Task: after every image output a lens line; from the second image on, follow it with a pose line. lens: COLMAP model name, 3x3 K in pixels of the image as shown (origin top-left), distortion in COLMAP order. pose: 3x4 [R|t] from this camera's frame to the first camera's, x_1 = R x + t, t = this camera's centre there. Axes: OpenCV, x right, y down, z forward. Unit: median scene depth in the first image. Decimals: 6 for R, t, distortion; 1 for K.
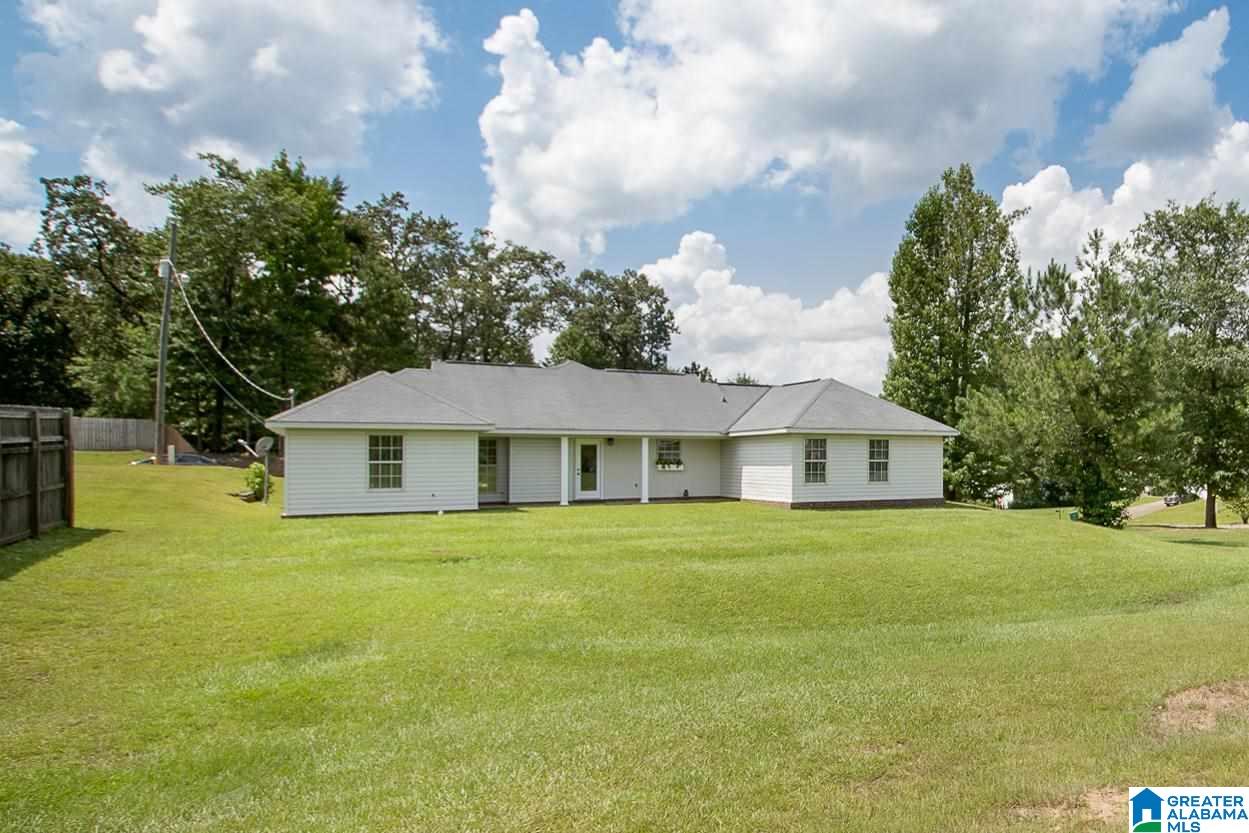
lens RADIAL K [[549.9, 0, 614.4], [0, 549.9, 422.6], [0, 0, 1]] dist [-0.025926, 0.000144]
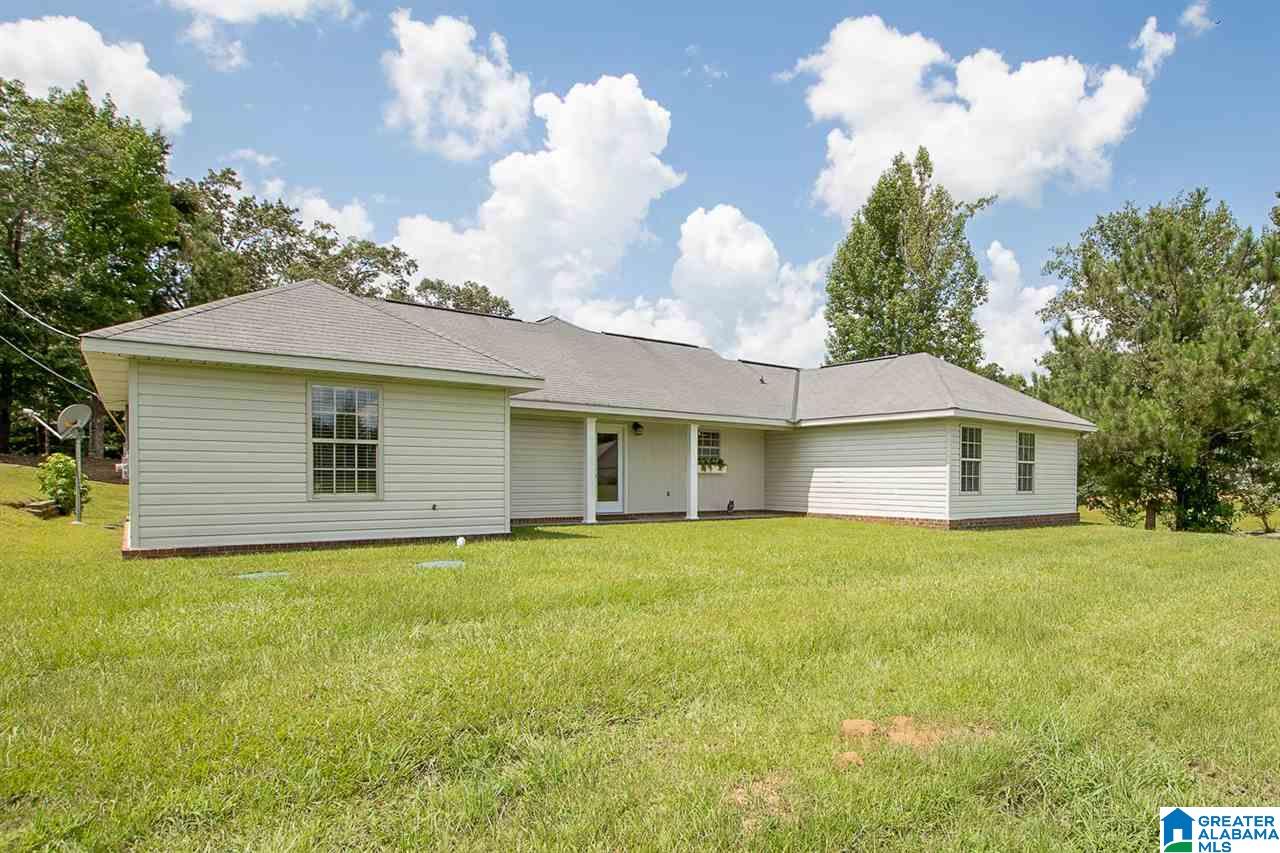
lens RADIAL K [[560.9, 0, 548.6], [0, 560.9, 466.3], [0, 0, 1]] dist [-0.015575, 0.000310]
pose [[0.989766, 0.015381, 0.141865, -0.222430], [-0.023588, 0.998132, 0.056350, 0.045111], [-0.140734, -0.059120, 0.988281, 0.337473]]
